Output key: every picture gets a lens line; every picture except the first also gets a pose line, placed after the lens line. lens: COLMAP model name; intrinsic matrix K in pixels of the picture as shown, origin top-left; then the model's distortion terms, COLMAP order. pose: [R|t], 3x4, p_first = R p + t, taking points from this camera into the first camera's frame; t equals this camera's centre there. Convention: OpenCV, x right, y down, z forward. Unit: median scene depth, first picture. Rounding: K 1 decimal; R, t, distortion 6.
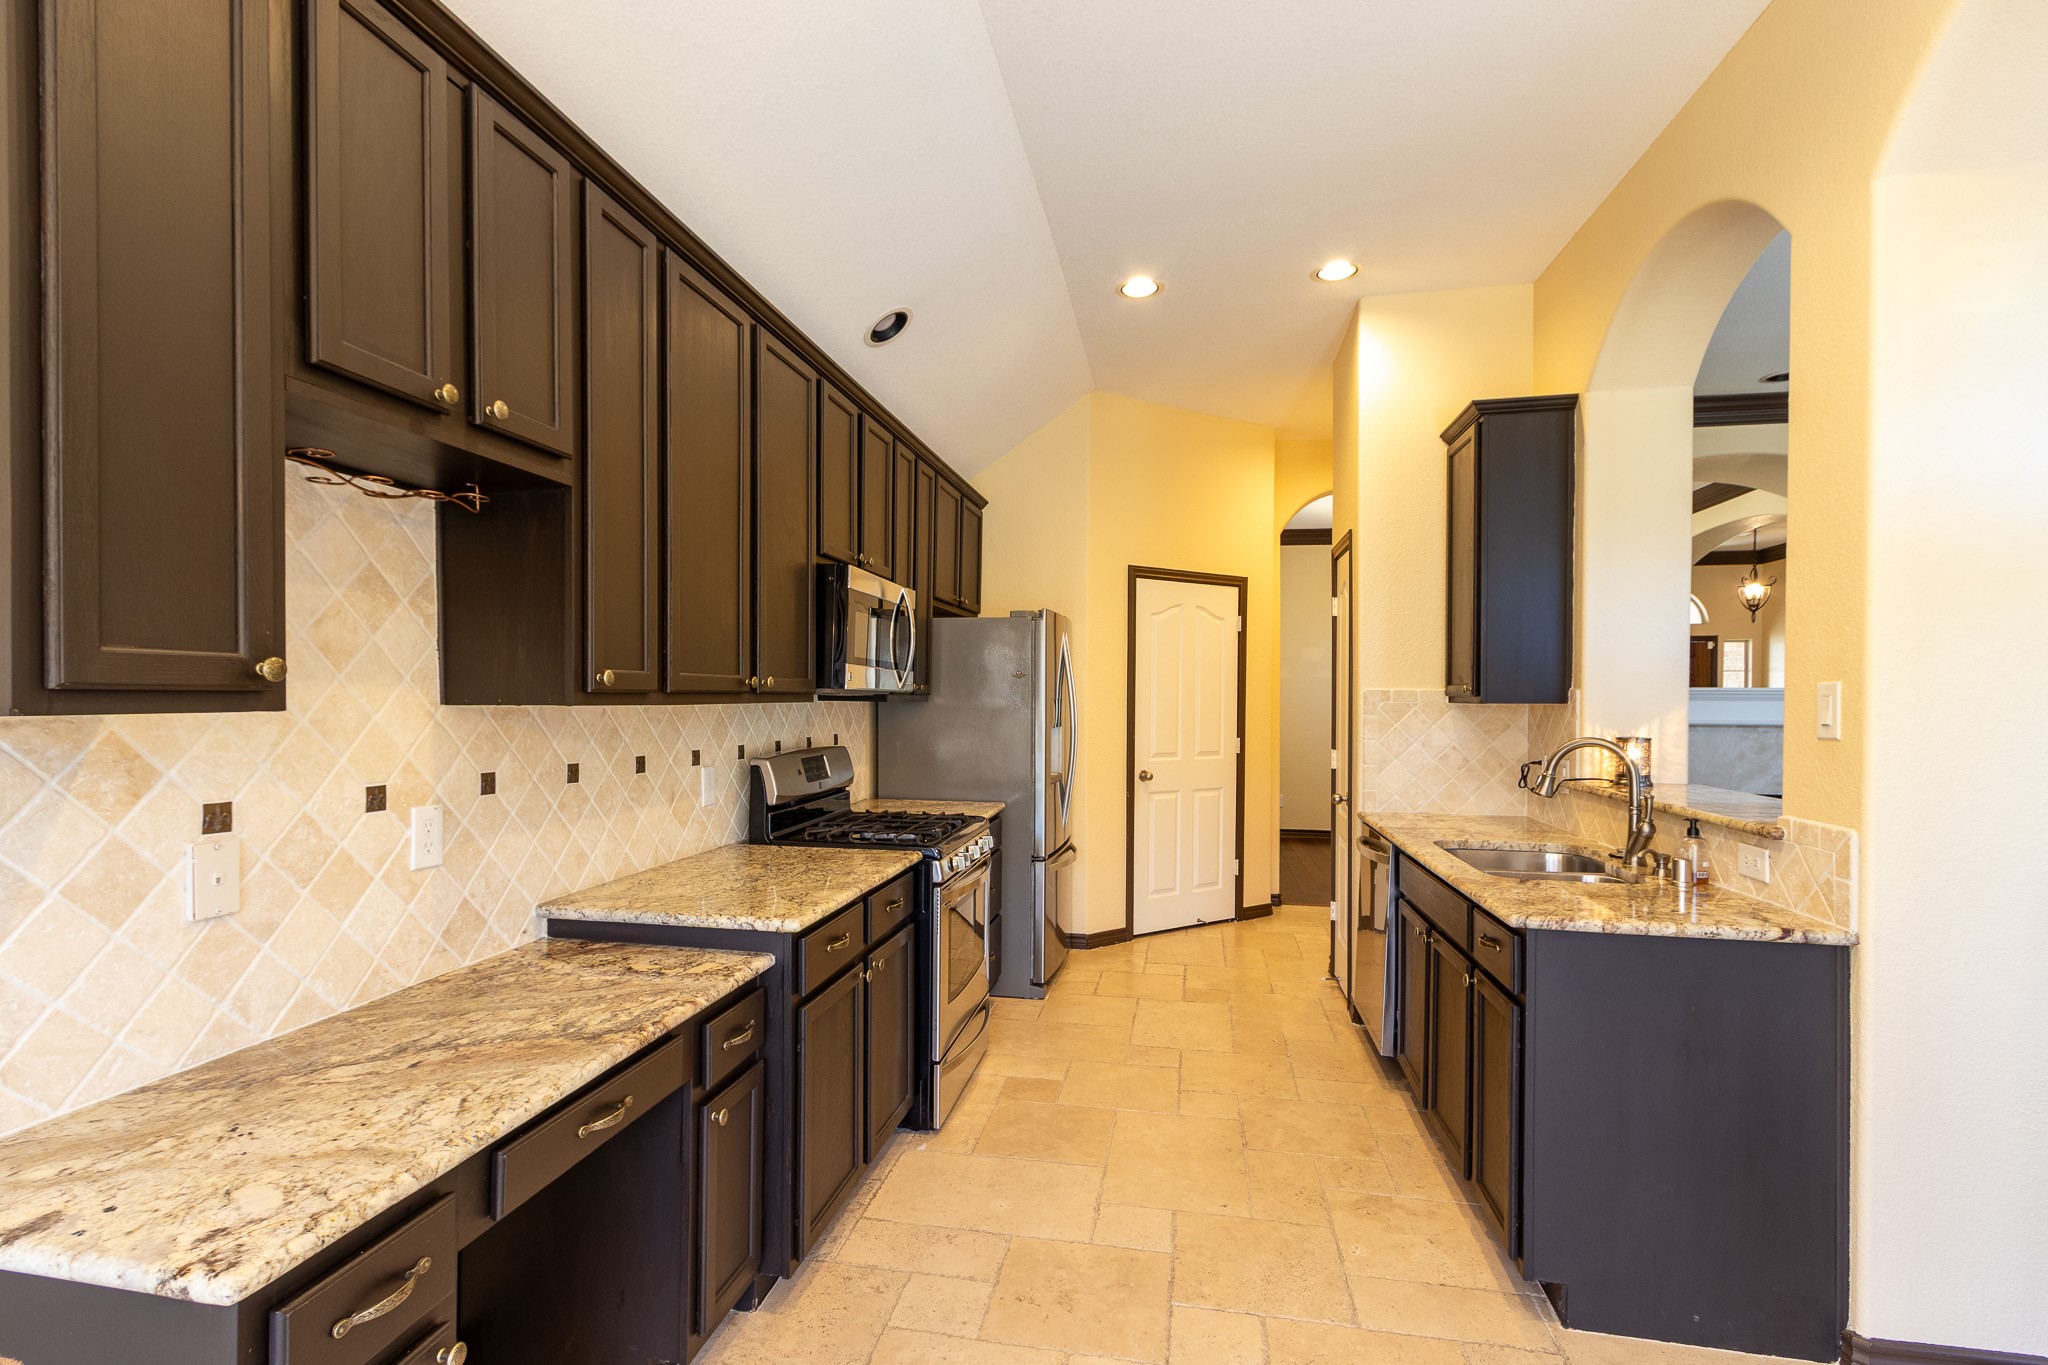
lens RADIAL K [[962.7, 0, 1012.5], [0, 962.7, 695.0], [0, 0, 1]] dist [0.001362, -0.000758]
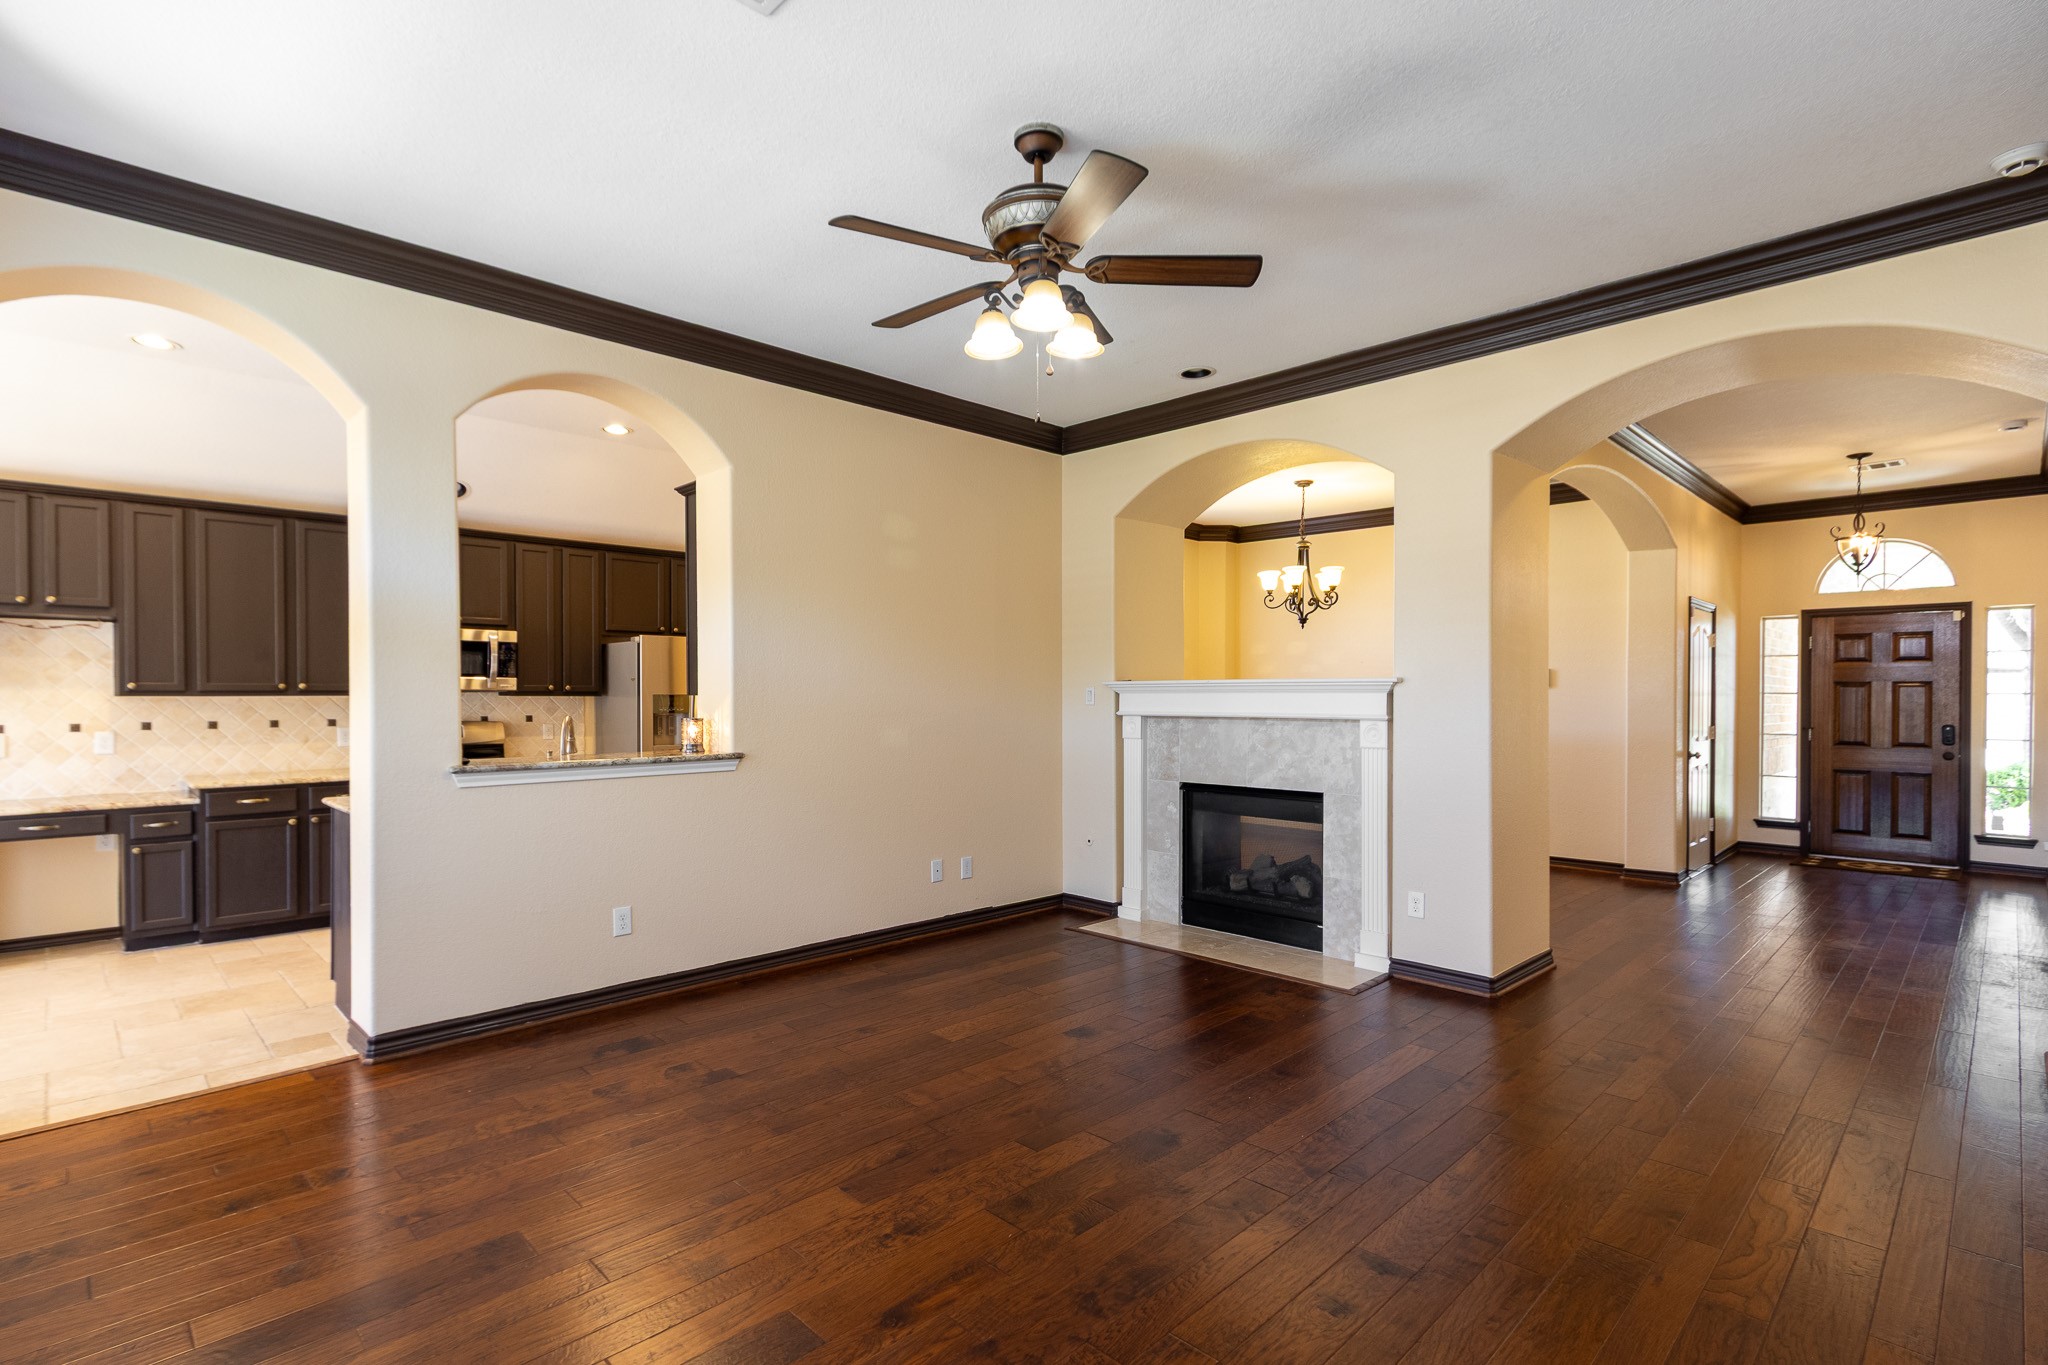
lens RADIAL K [[962.7, 0, 979.9], [0, 962.7, 707.5], [0, 0, 1]] dist [0.001362, -0.000758]
pose [[0.825779, 0.001989, -0.563991, 2.874843], [0.005660, 0.999914, 0.011815, 0.022272], [0.563966, -0.012949, 0.825697, 0.107981]]
